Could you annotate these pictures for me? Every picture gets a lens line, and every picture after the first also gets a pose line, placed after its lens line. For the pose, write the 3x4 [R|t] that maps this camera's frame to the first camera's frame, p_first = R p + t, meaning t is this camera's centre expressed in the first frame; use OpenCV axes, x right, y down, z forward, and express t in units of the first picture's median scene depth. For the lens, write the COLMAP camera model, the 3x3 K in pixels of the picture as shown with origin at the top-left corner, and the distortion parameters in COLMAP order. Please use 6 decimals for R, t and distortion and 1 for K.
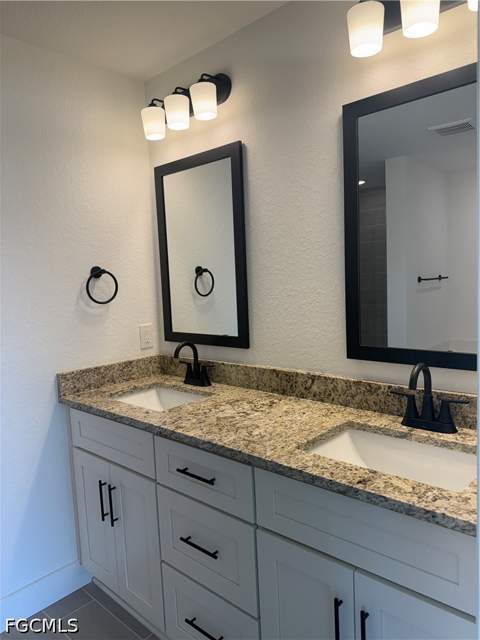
lens RADIAL K [[448.5, 0, 240.0], [0, 448.5, 299.0], [0, 0, 1]] dist [0.006034, 0.000773]
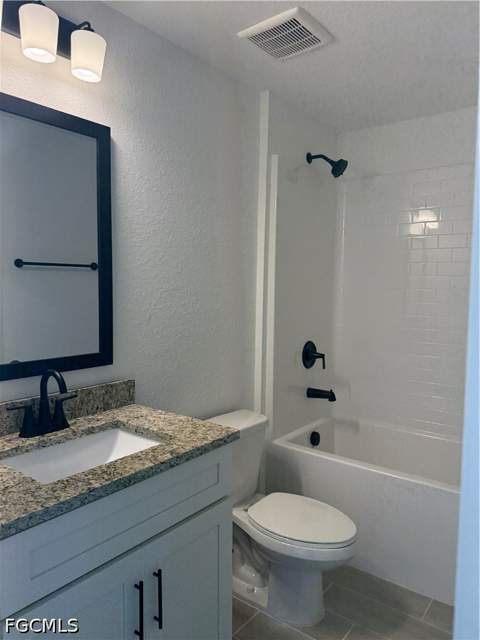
lens RADIAL K [[450.2, 0, 240.0], [0, 450.2, 320.0], [0, 0, 1]] dist [0.005331, -0.010483]
pose [[-0.079913, -0.029229, 0.996373, -0.827801], [0.031909, 0.998983, 0.031864, 0.002766], [-0.996291, 0.034339, -0.078899, 0.751392]]
